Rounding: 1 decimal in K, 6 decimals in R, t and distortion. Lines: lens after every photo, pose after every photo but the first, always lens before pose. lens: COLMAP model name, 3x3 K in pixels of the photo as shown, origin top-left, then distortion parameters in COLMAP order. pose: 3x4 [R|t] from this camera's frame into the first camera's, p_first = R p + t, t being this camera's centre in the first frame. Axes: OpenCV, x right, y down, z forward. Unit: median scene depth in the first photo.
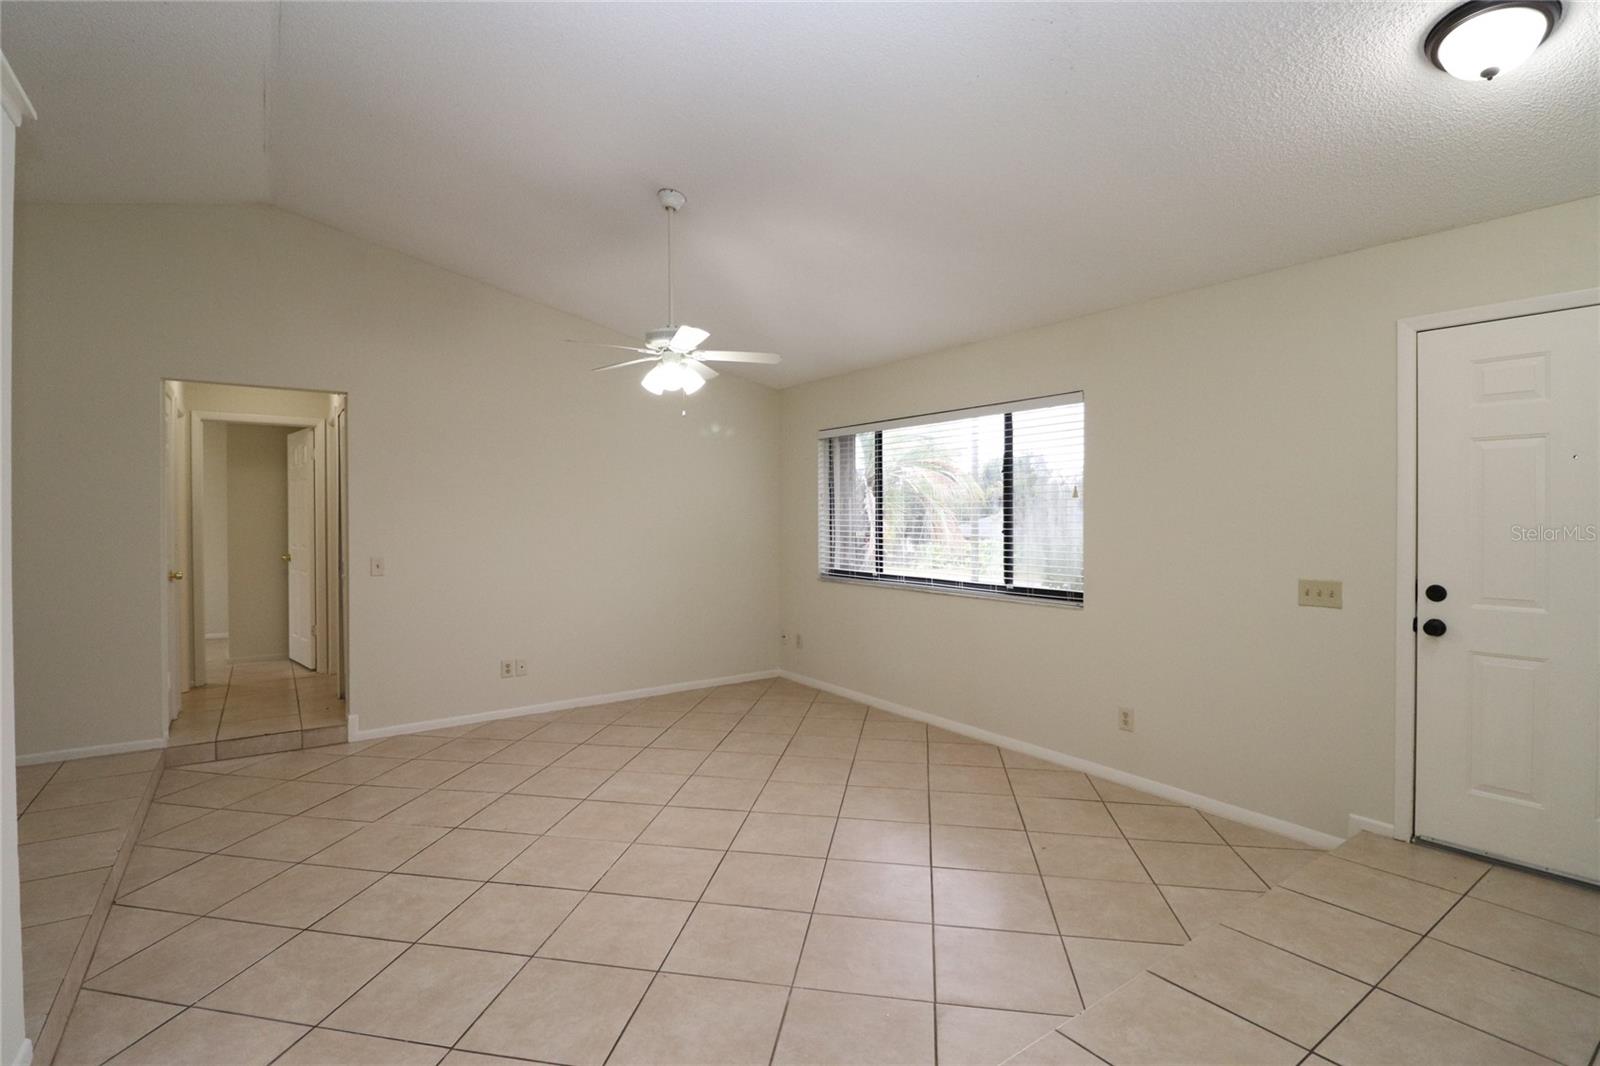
lens RADIAL K [[757.2, 0, 800.0], [0, 757.2, 533.0], [0, 0, 1]] dist [-0.016616, -0.000295]
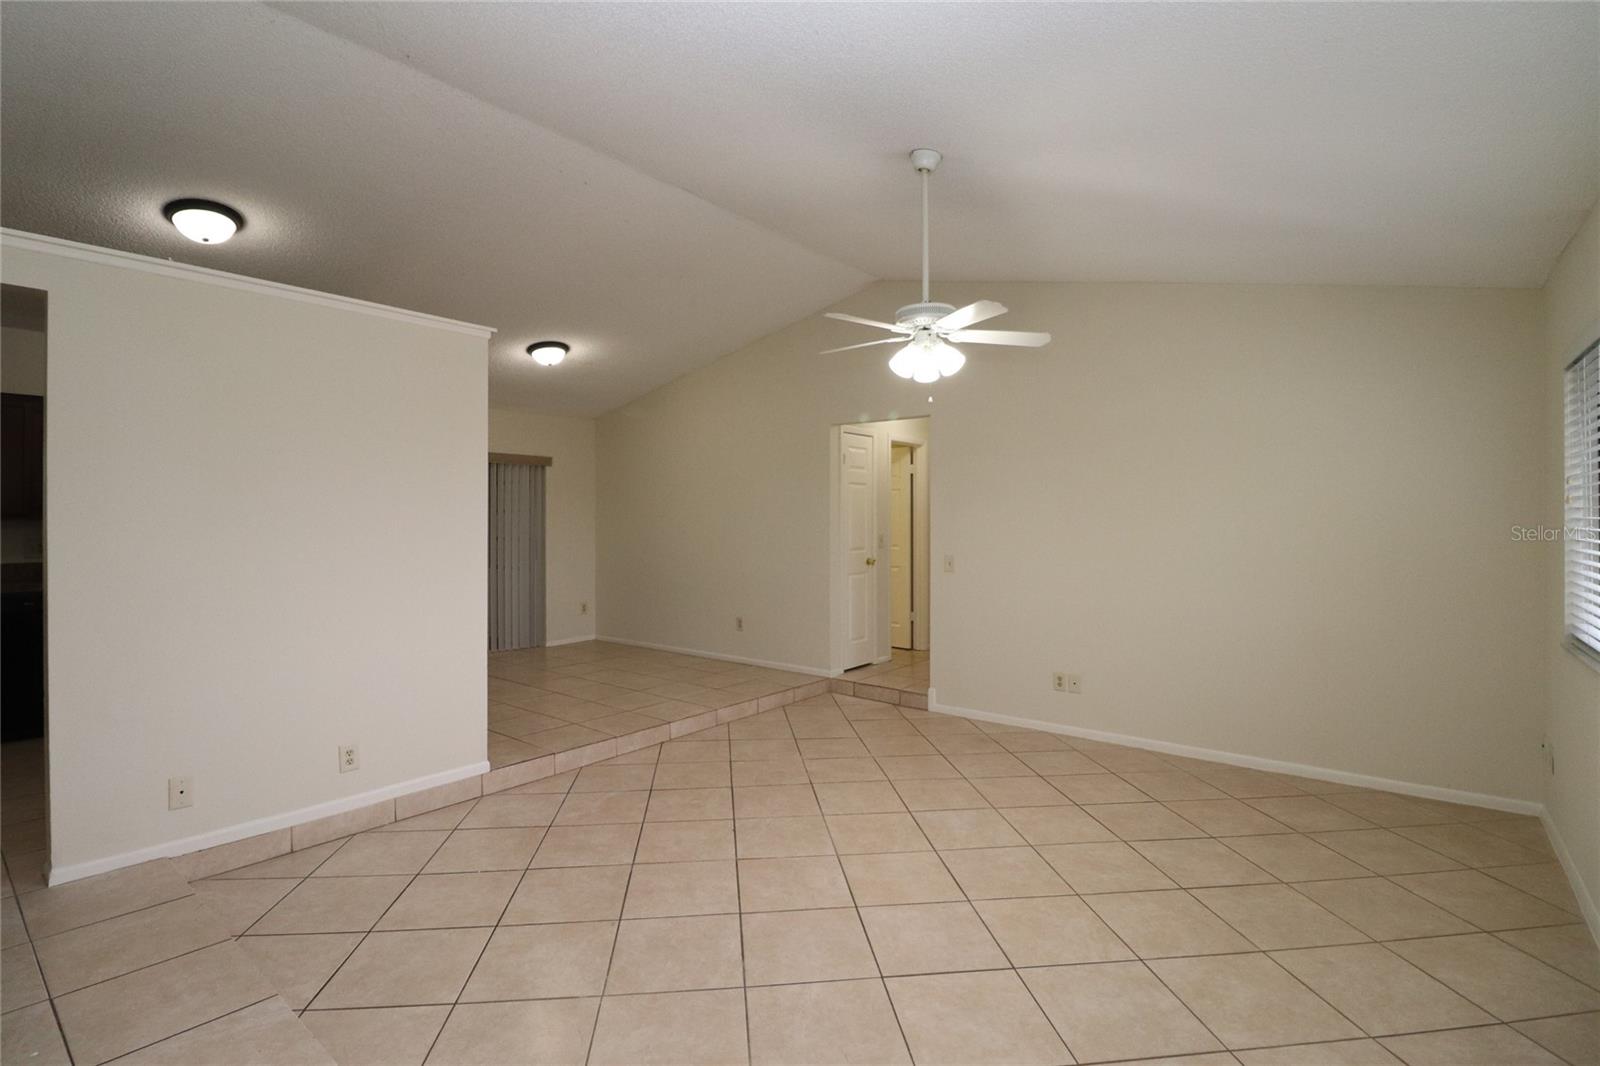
lens RADIAL K [[756.0, 0, 798.5], [0, 756.0, 525.7], [0, 0, 1]] dist [-0.001040, -0.000454]
pose [[0.256179, 0.005839, -0.966612, 0.533874], [-0.027295, 0.999627, -0.001195, -0.005451], [0.966244, 0.026689, 0.256242, 0.532114]]
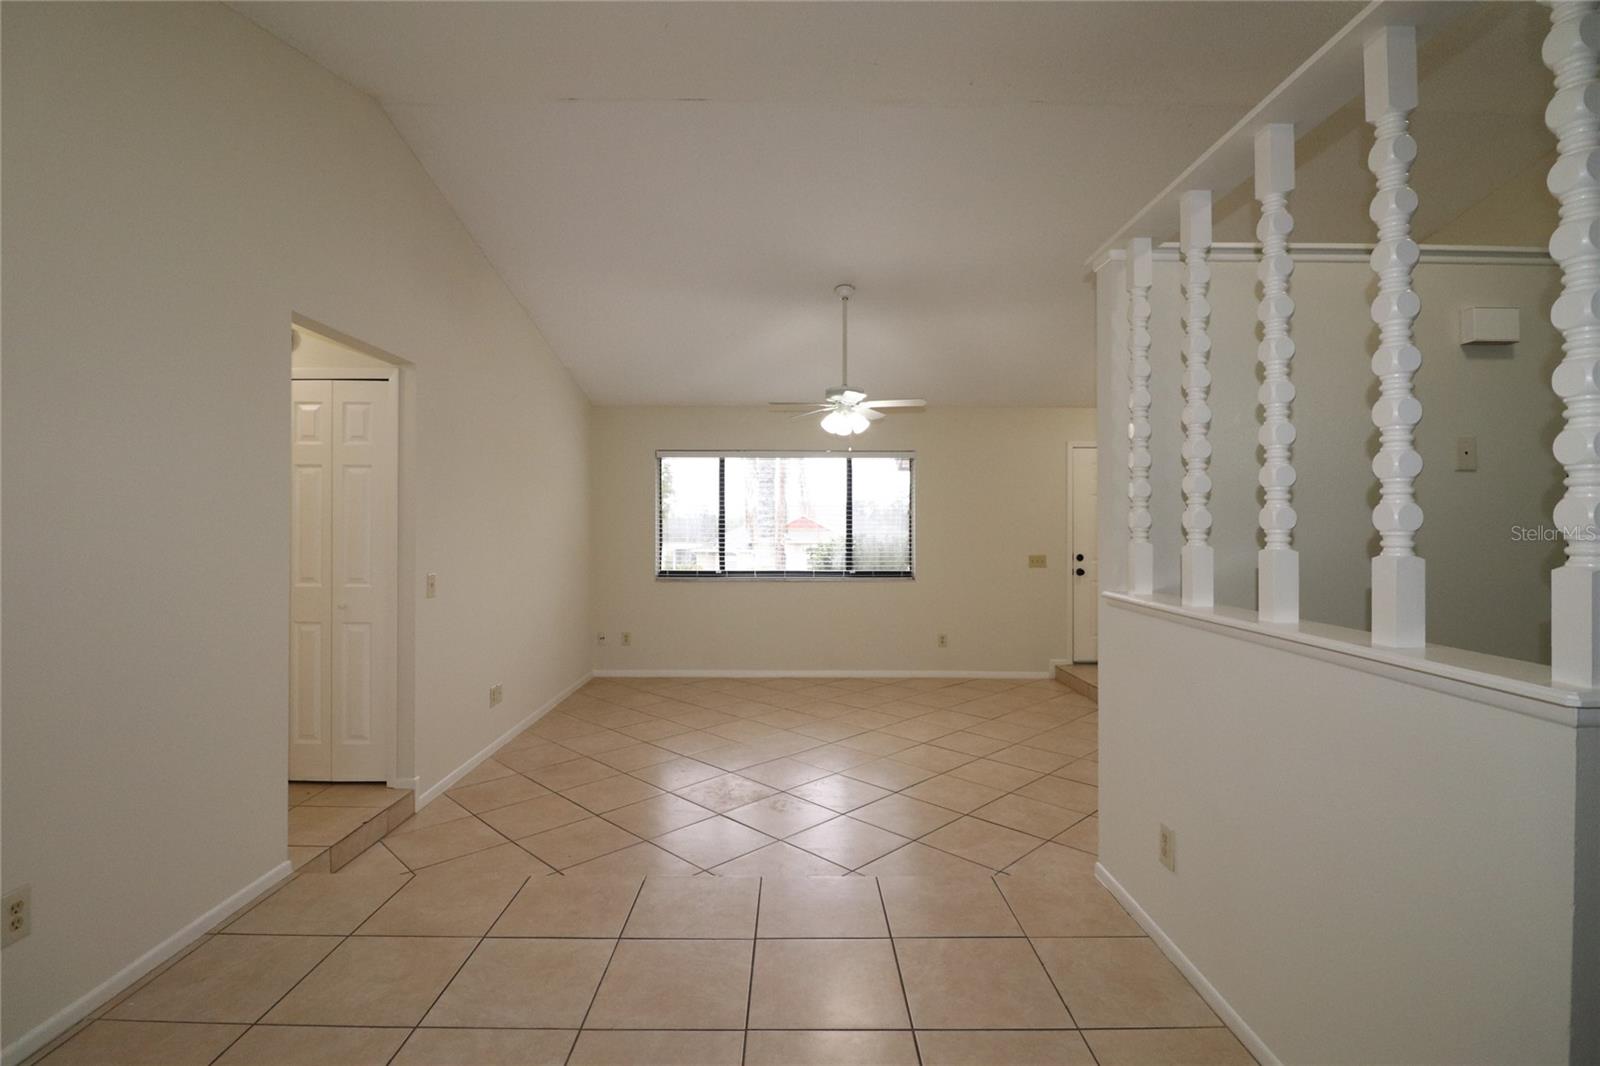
lens RADIAL K [[756.0, 0, 798.5], [0, 756.0, 525.7], [0, 0, 1]] dist [-0.001040, -0.000454]
pose [[0.571000, 0.001167, 0.820949, -1.089083], [0.017403, 0.999757, -0.013525, -0.003073], [-0.820765, 0.022010, 0.570841, 0.233488]]
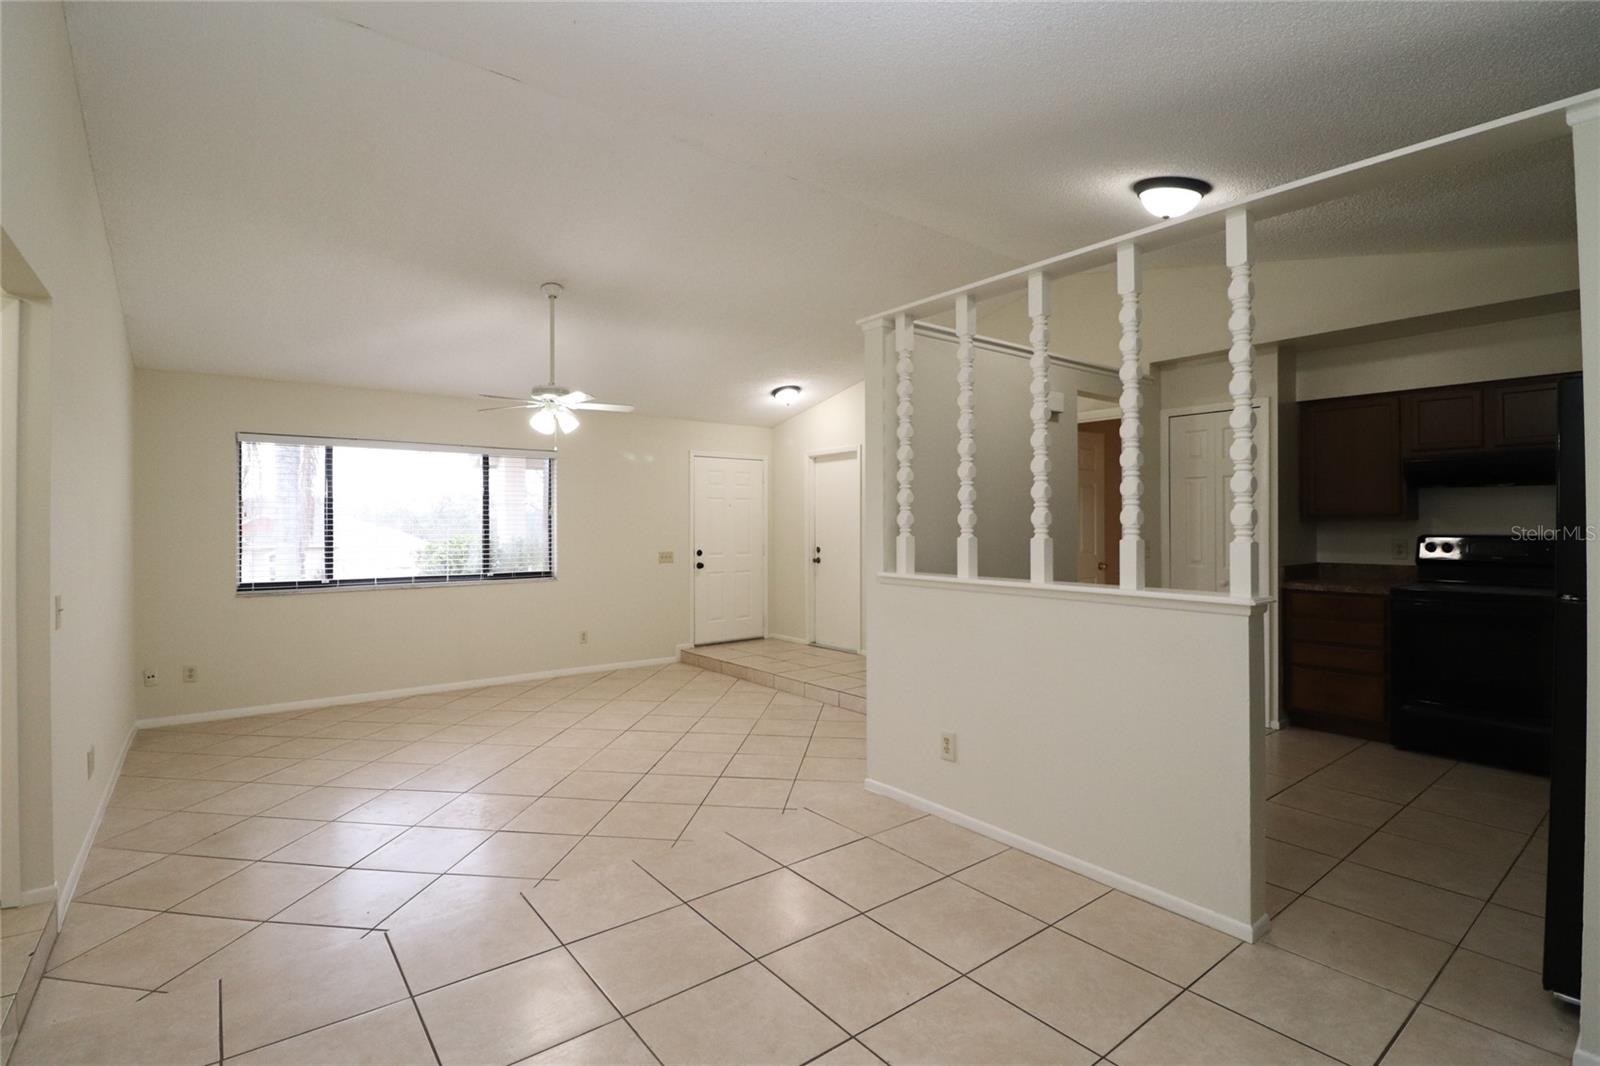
lens RADIAL K [[750.0, 0, 800.0], [0, 750.0, 533.0], [0, 0, 1]] dist [-0.000097, 0.000237]
pose [[-0.049034, -0.010867, 0.998738, -1.251768], [0.026366, 0.999578, 0.012171, -0.010338], [-0.998449, 0.026930, -0.048726, 0.503662]]
